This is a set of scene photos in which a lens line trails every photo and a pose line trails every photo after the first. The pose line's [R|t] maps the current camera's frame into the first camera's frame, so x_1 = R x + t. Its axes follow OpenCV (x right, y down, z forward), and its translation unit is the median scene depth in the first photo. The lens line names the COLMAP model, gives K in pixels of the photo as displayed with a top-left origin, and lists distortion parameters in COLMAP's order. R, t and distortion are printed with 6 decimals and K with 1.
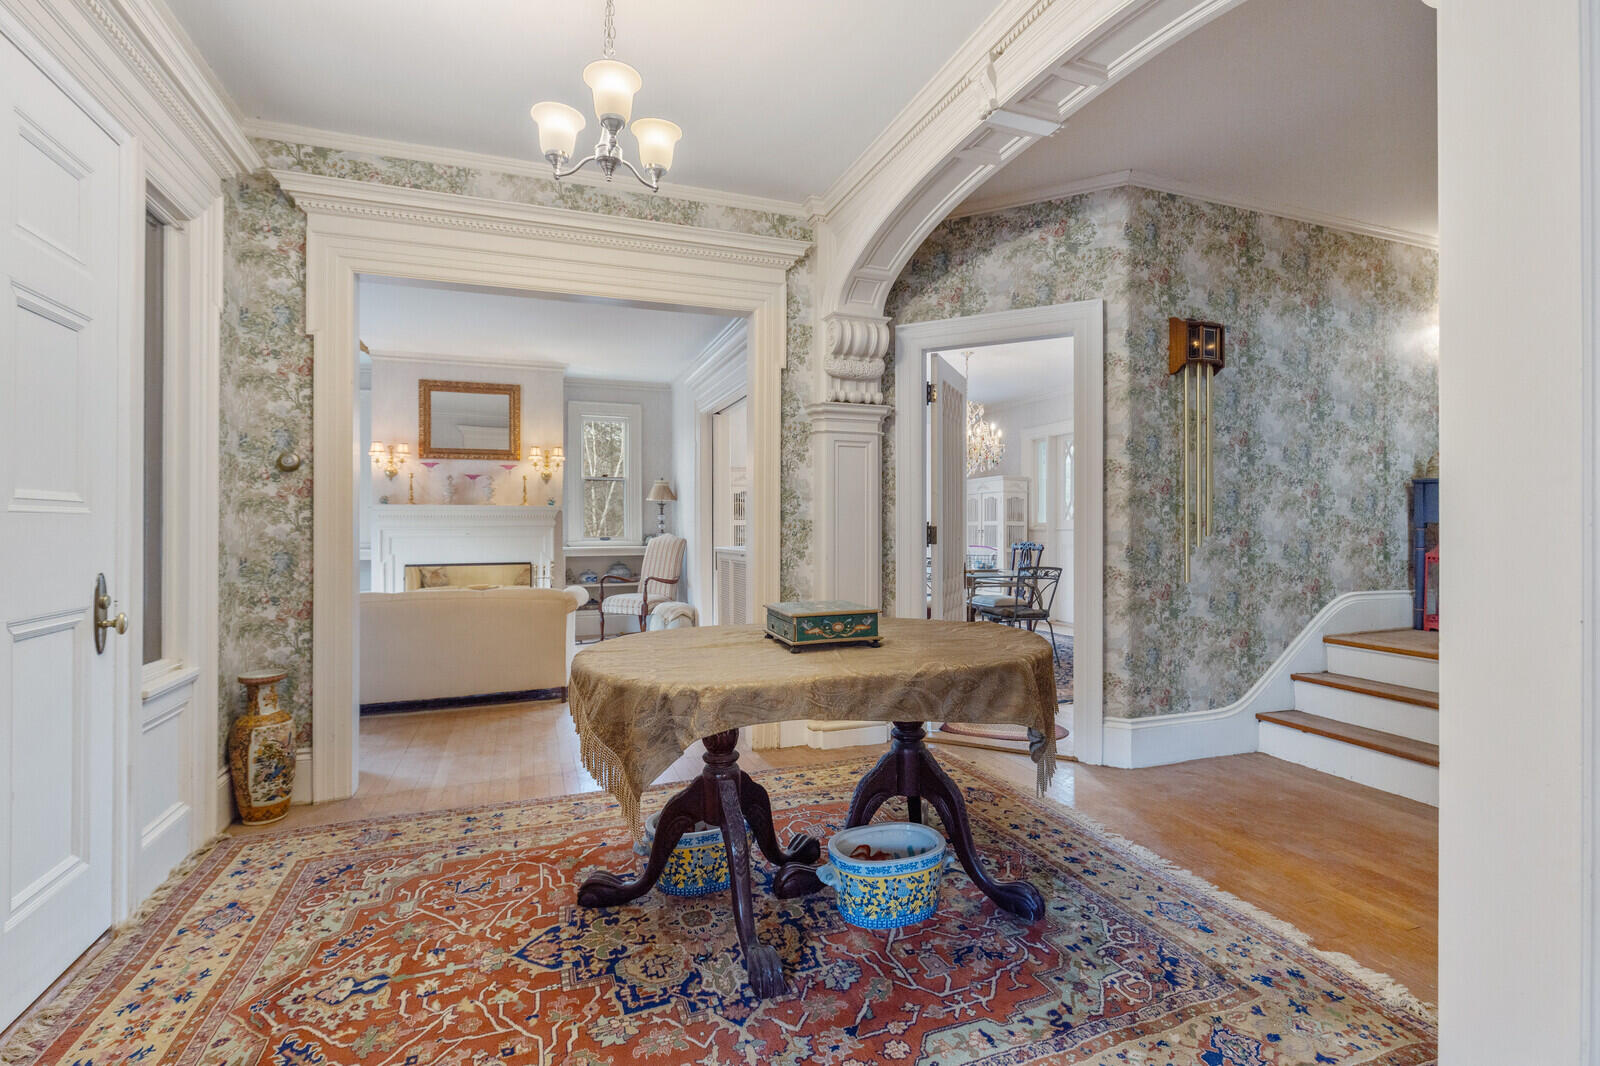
lens RADIAL K [[730.3, 0, 794.2], [0, 730.3, 522.4], [0, 0, 1]] dist [0.000342, -0.000964]
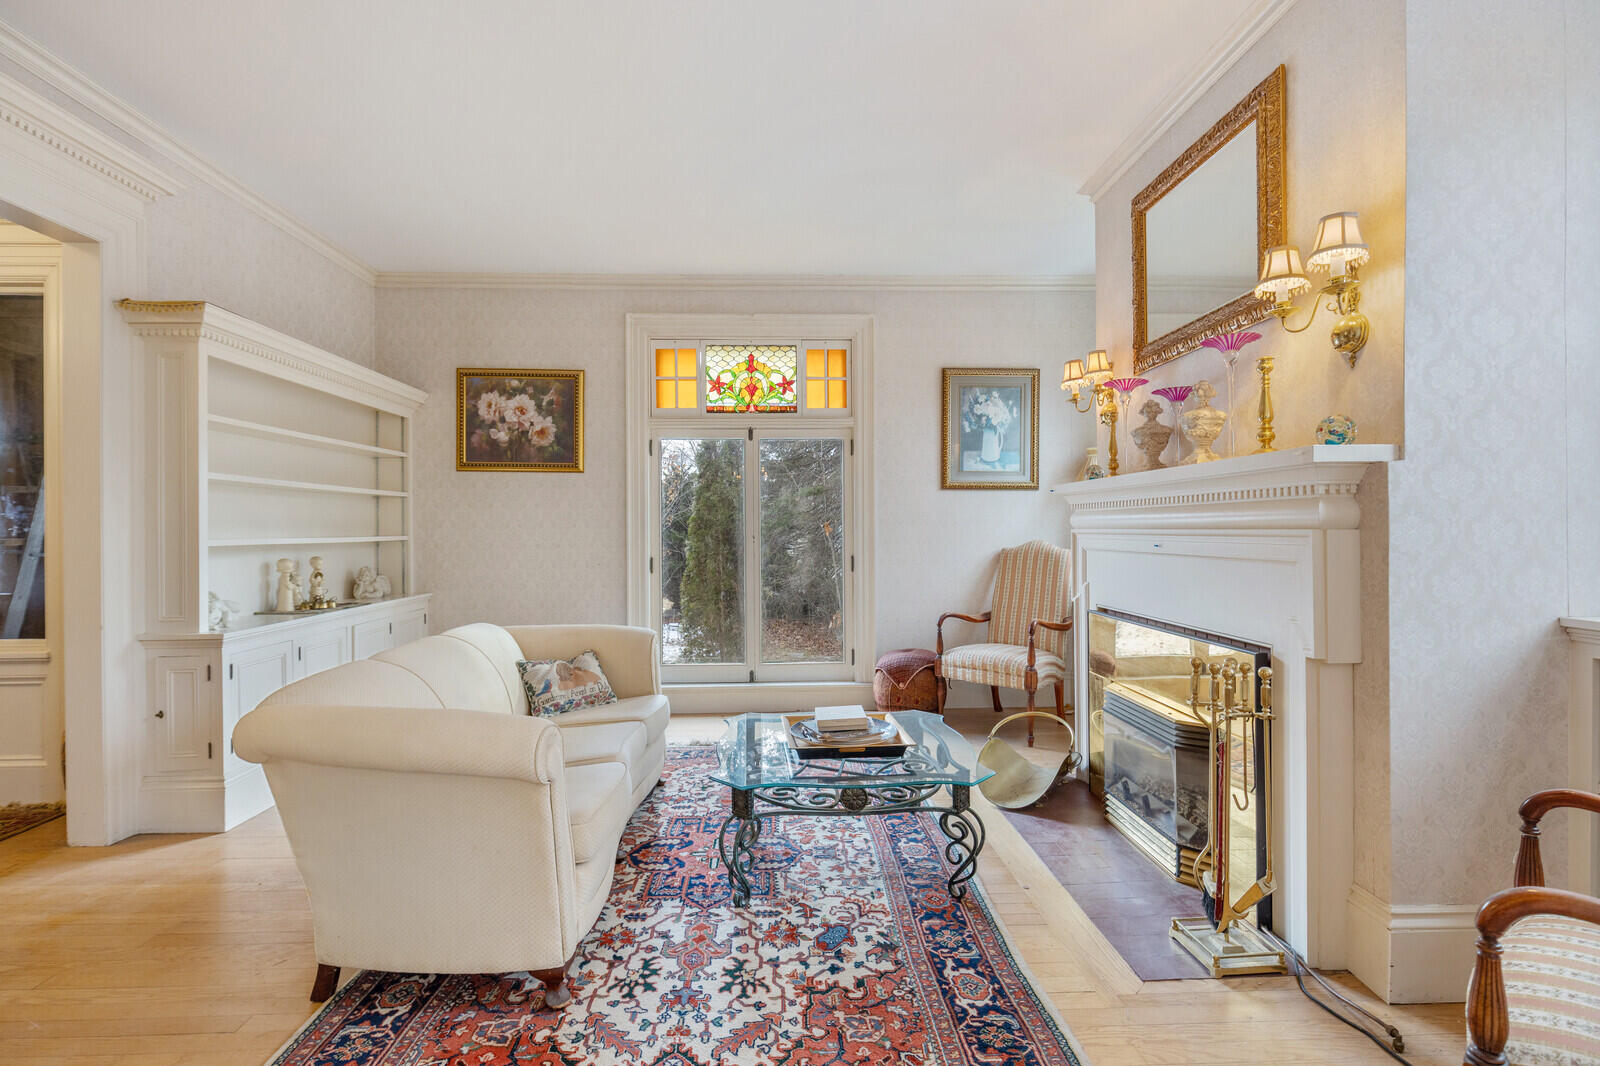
lens RADIAL K [[730.3, 0, 794.2], [0, 730.3, 522.4], [0, 0, 1]] dist [0.000342, -0.000964]
pose [[-0.322073, -0.002766, -0.946711, -0.020886], [0.010714, 0.999921, -0.006567, 0.003722], [0.946654, -0.012258, -0.322018, 0.910112]]
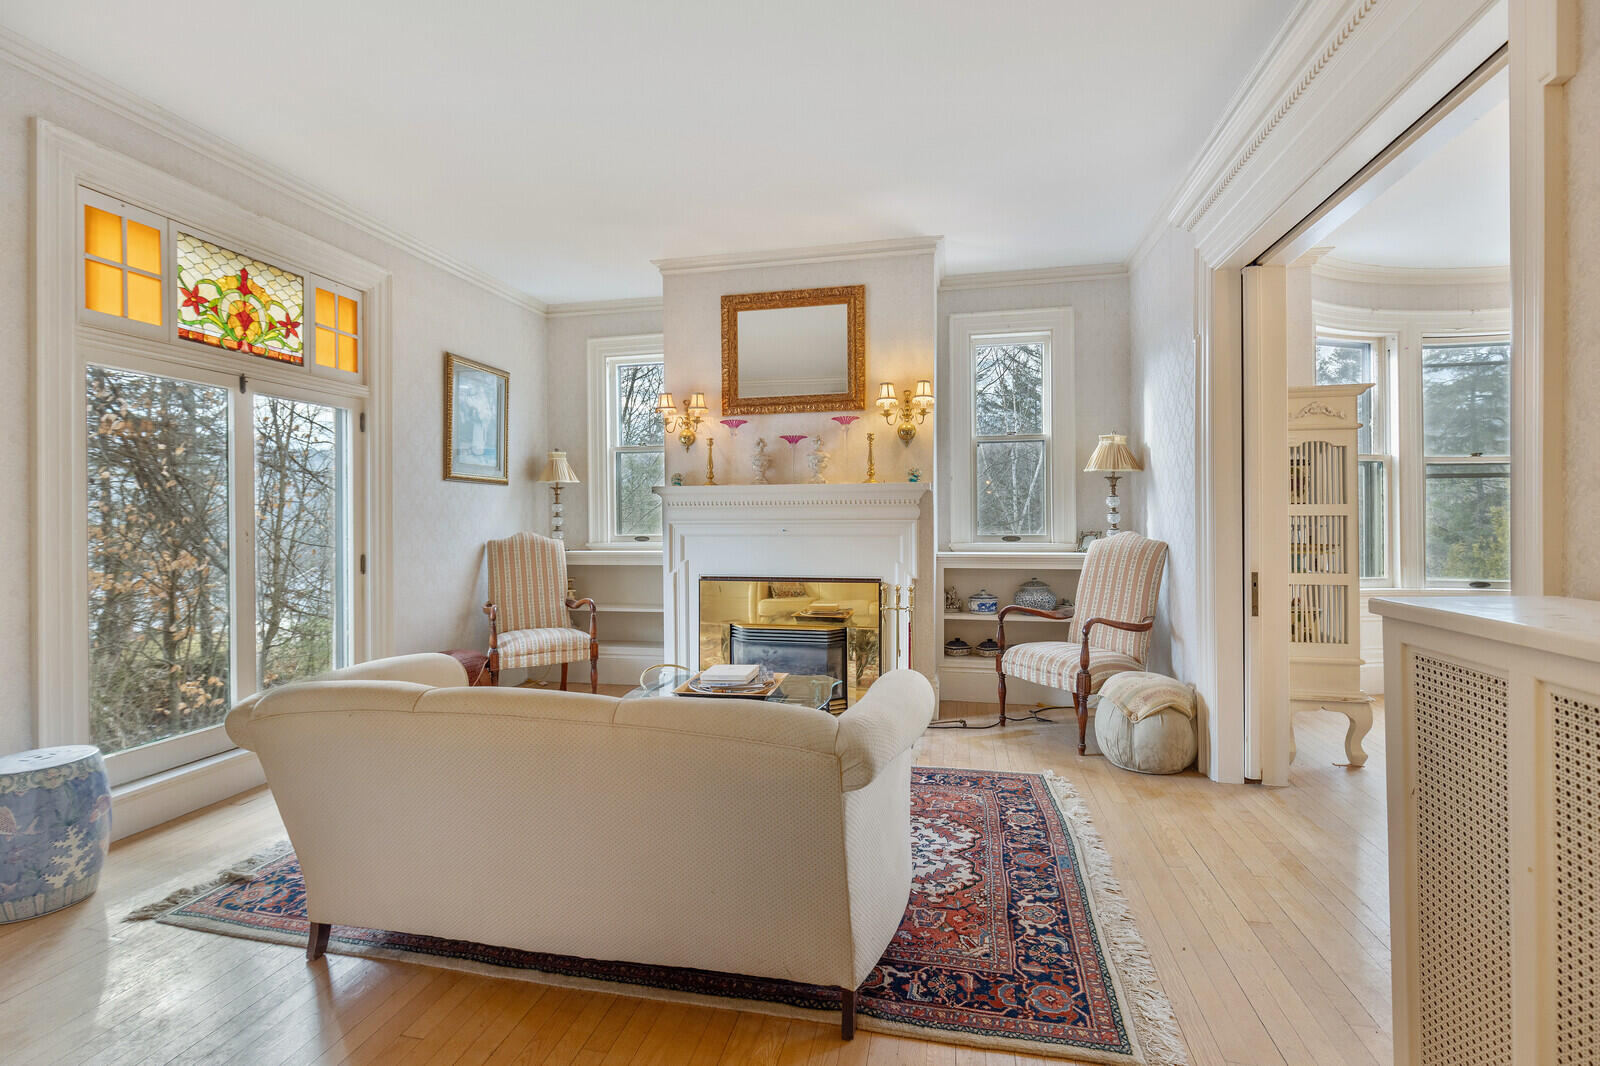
lens RADIAL K [[733.7, 0, 798.6], [0, 733.7, 506.9], [0, 0, 1]] dist [-0.002930, -0.000354]
pose [[0.844822, -0.009329, -0.534966, -0.097878], [0.004602, 0.999938, -0.010170, 0.001849], [0.535028, 0.006130, 0.844812, 0.460119]]
